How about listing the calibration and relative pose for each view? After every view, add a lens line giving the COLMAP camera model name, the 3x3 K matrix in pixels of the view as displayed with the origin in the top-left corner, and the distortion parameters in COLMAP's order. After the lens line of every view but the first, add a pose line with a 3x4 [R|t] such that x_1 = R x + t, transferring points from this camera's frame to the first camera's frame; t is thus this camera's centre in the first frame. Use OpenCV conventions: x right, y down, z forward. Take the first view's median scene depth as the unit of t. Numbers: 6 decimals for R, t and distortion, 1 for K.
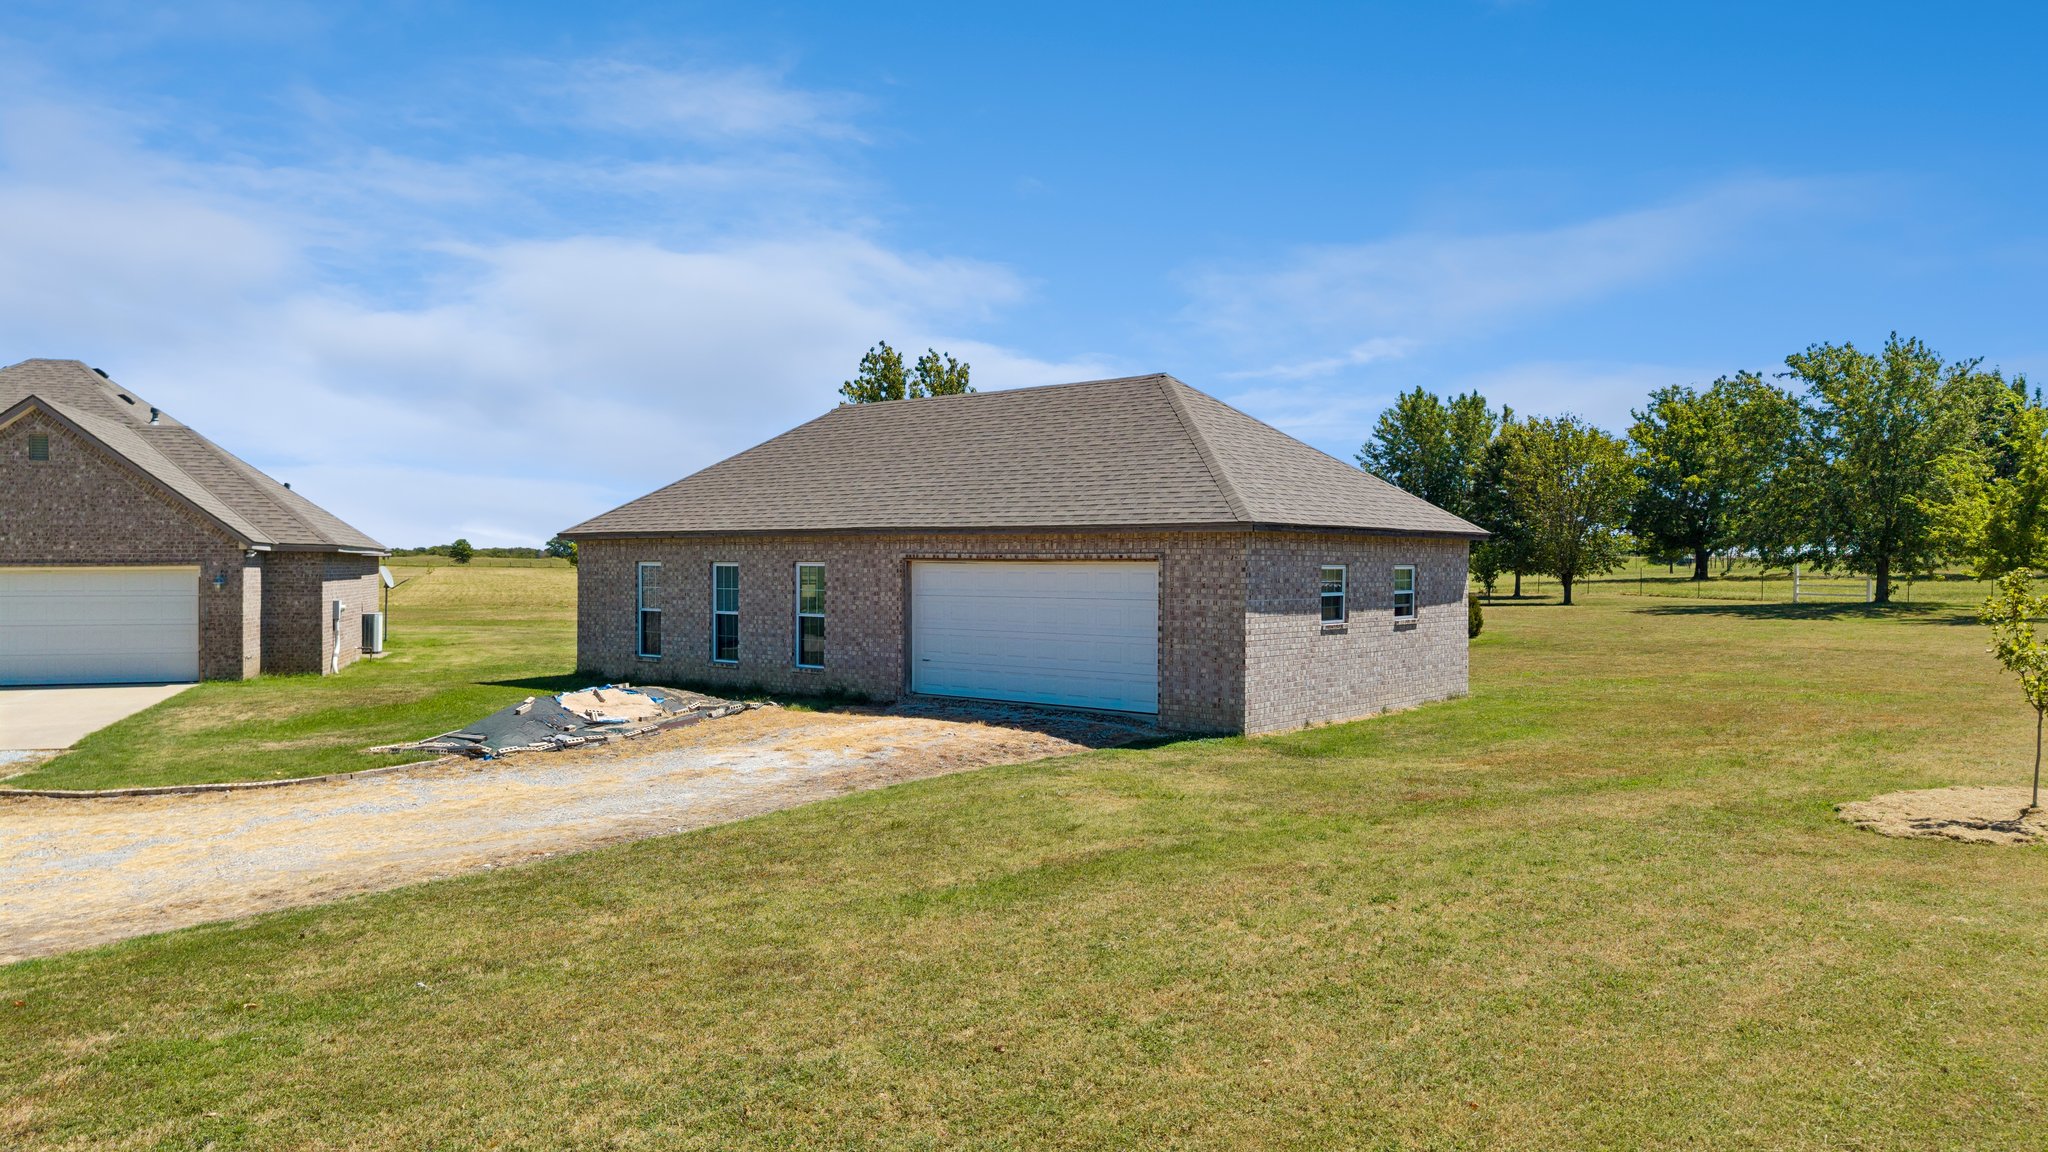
lens RADIAL K [[1374.6, 0, 1020.4], [0, 1374.6, 565.8], [0, 0, 1]] dist [0.038331, -0.043112]
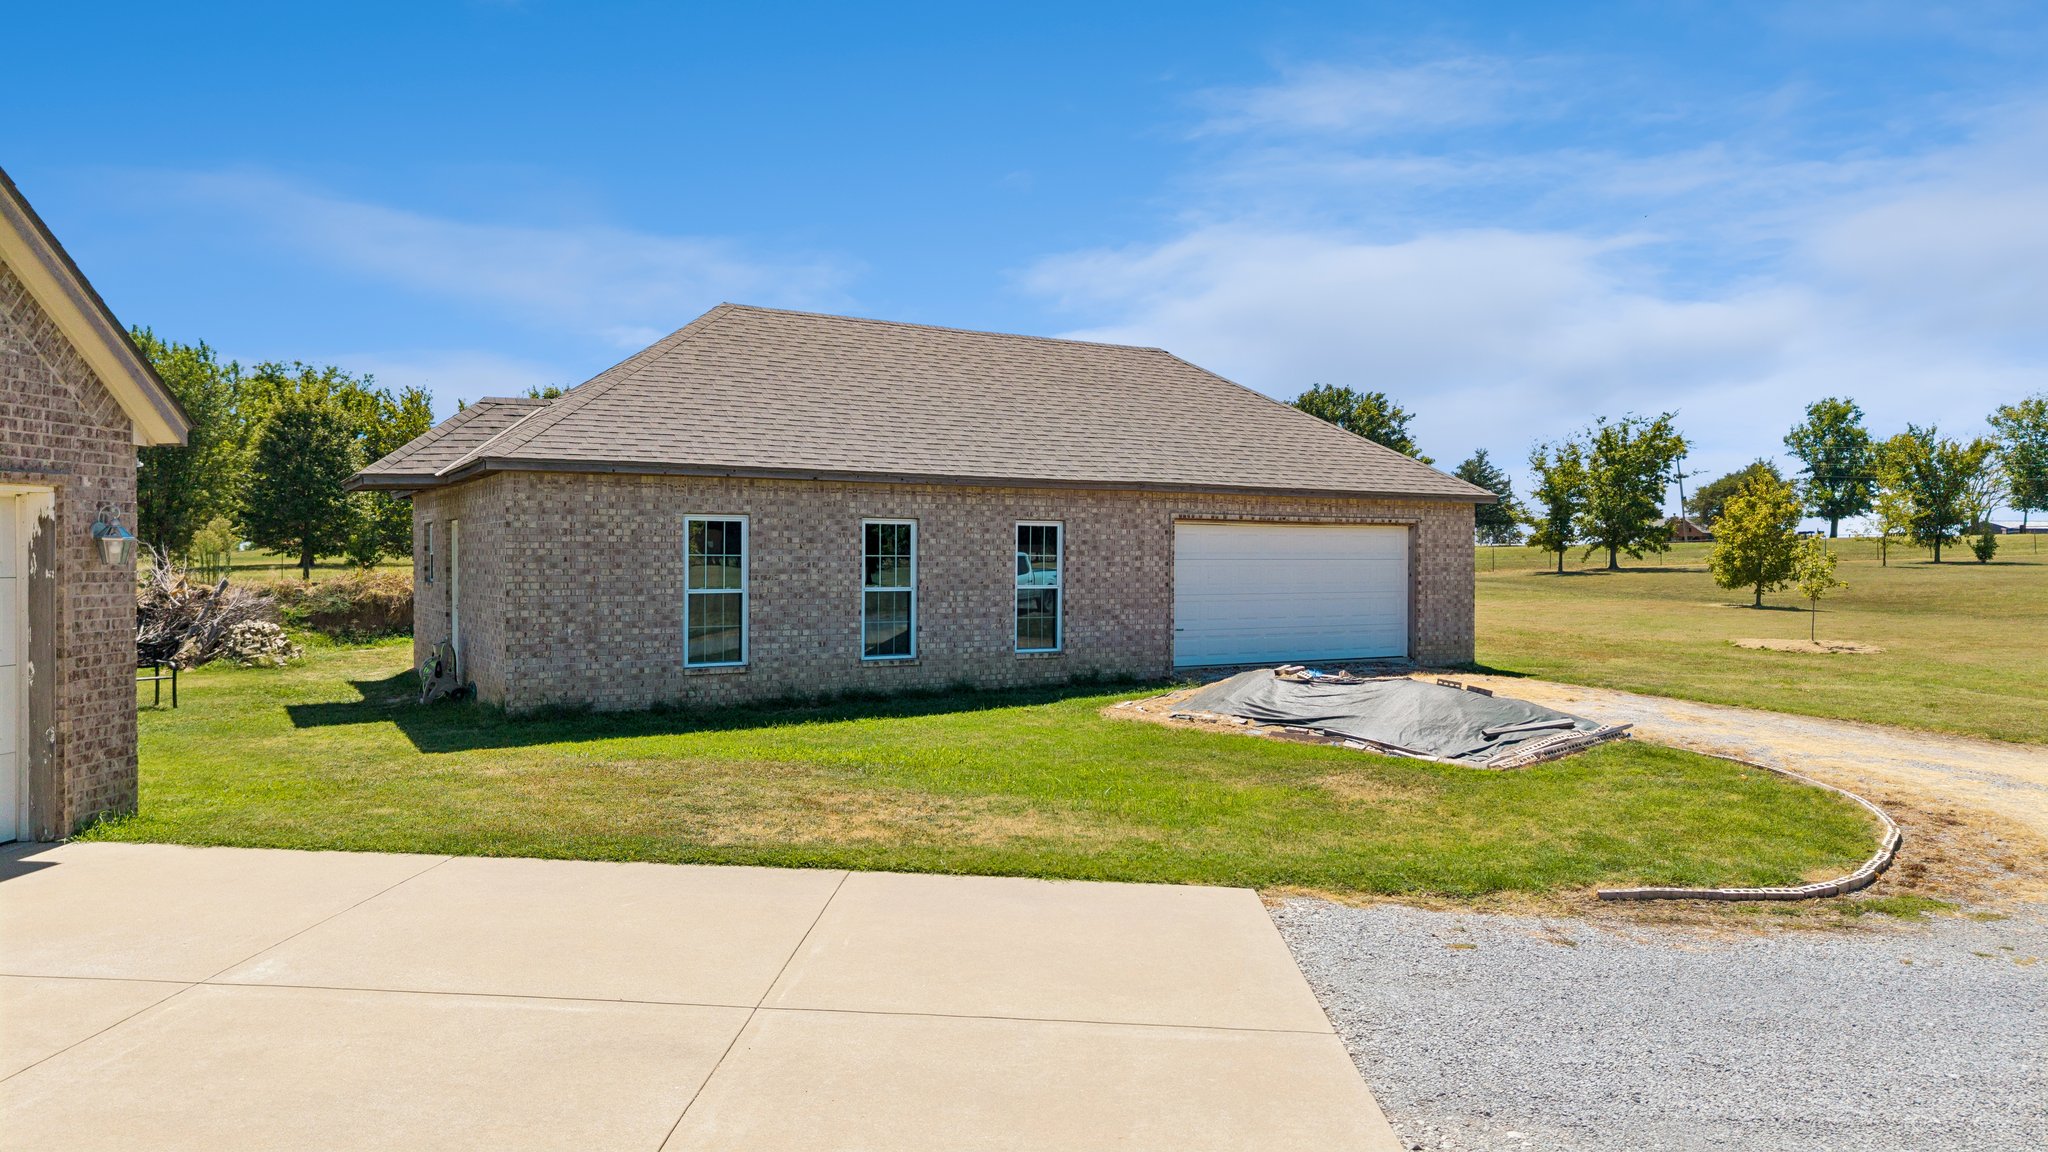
lens RADIAL K [[1374.6, 0, 1020.4], [0, 1374.6, 565.8], [0, 0, 1]] dist [0.038331, -0.043112]
pose [[0.339085, -0.005554, 0.940739, -0.862349], [0.001264, 0.999984, 0.005448, 0.018355], [-0.940755, -0.000658, 0.339087, 0.699247]]
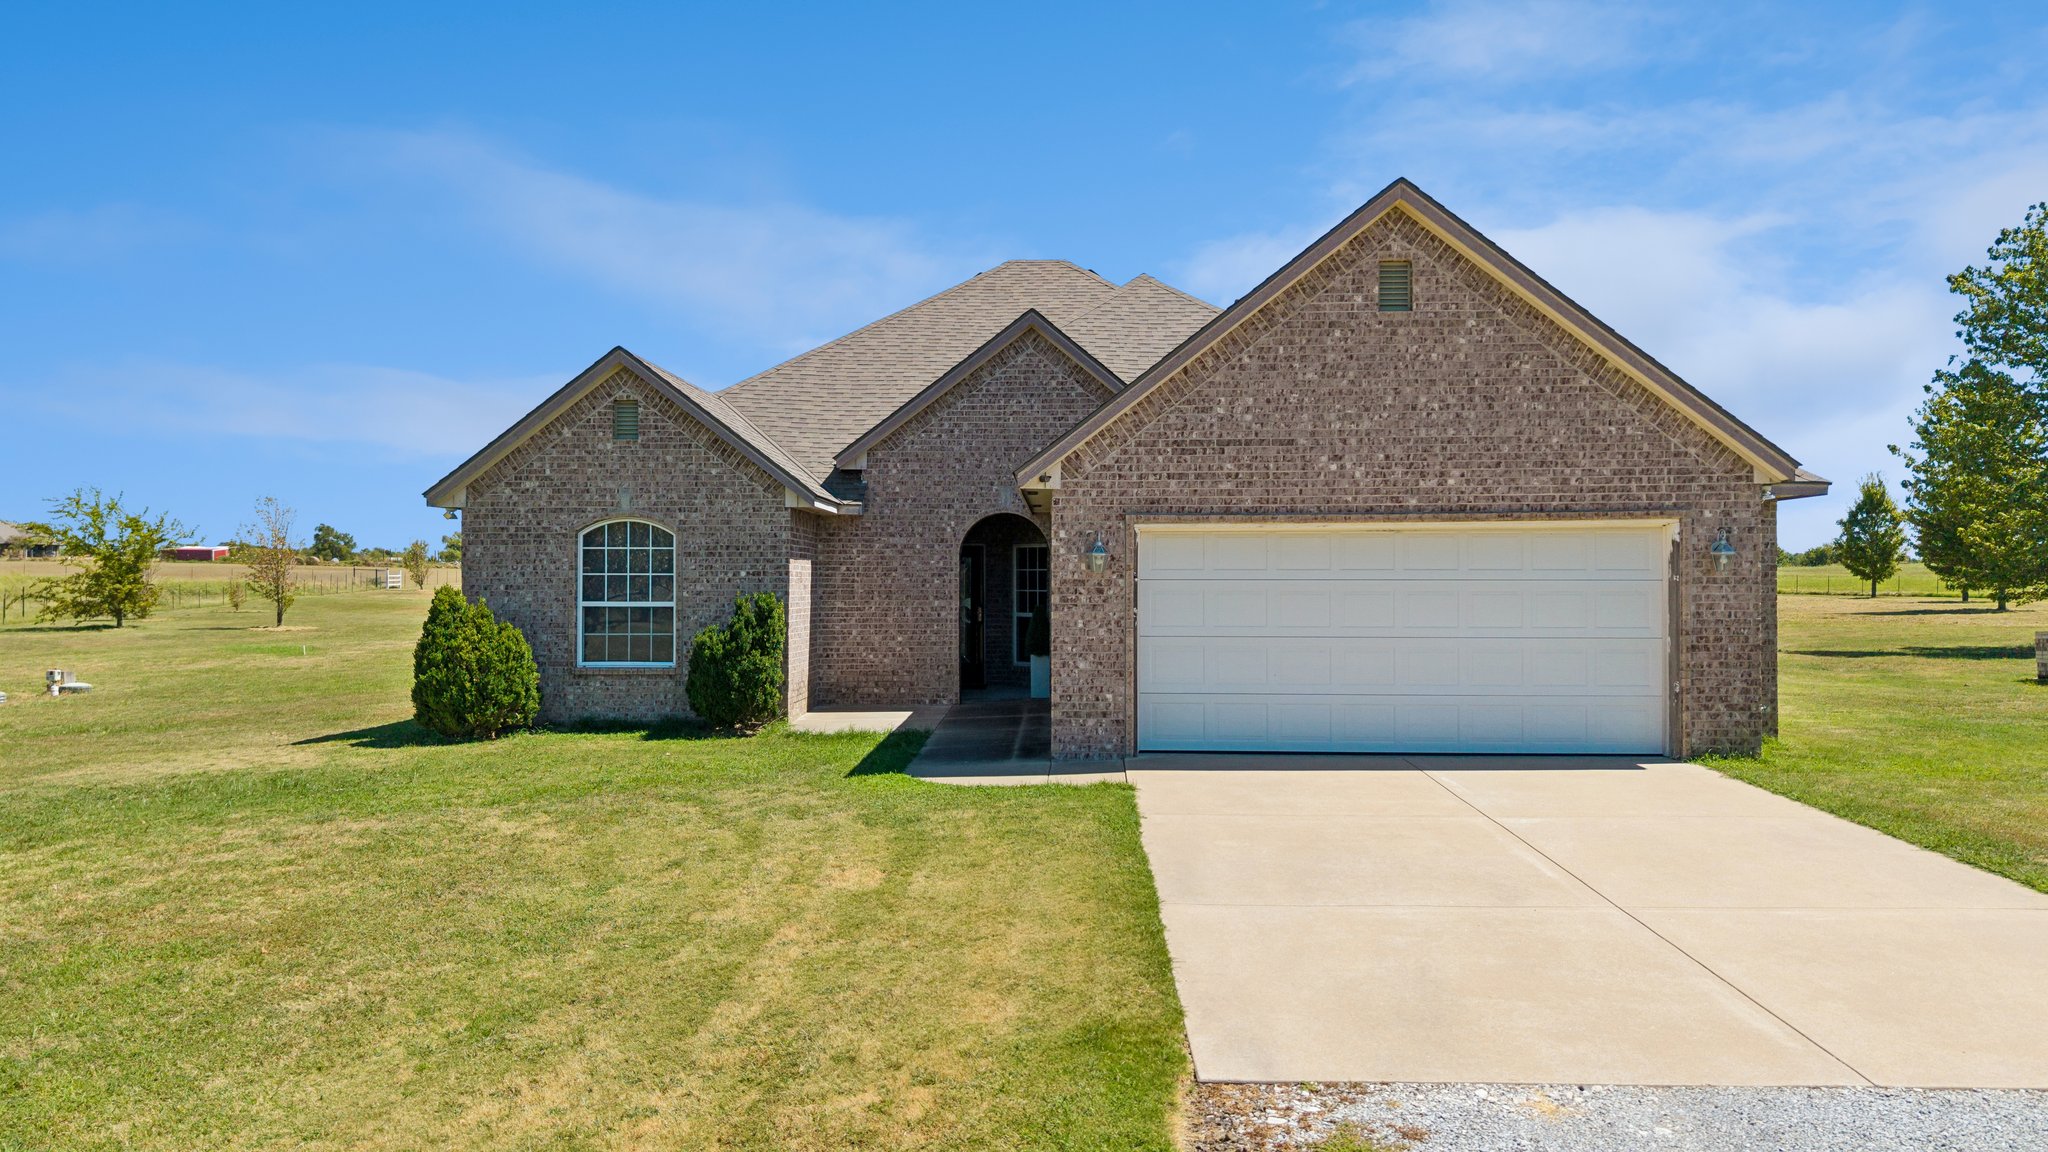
lens RADIAL K [[1357.7, 0, 1022.3], [0, 1357.7, 579.1], [0, 0, 1]] dist [0.035611, -0.038675]
pose [[0.947605, -0.002298, -0.319435, -0.686405], [0.002582, 0.999997, 0.000468, 0.021516], [0.319433, -0.001269, 0.947608, 0.489854]]
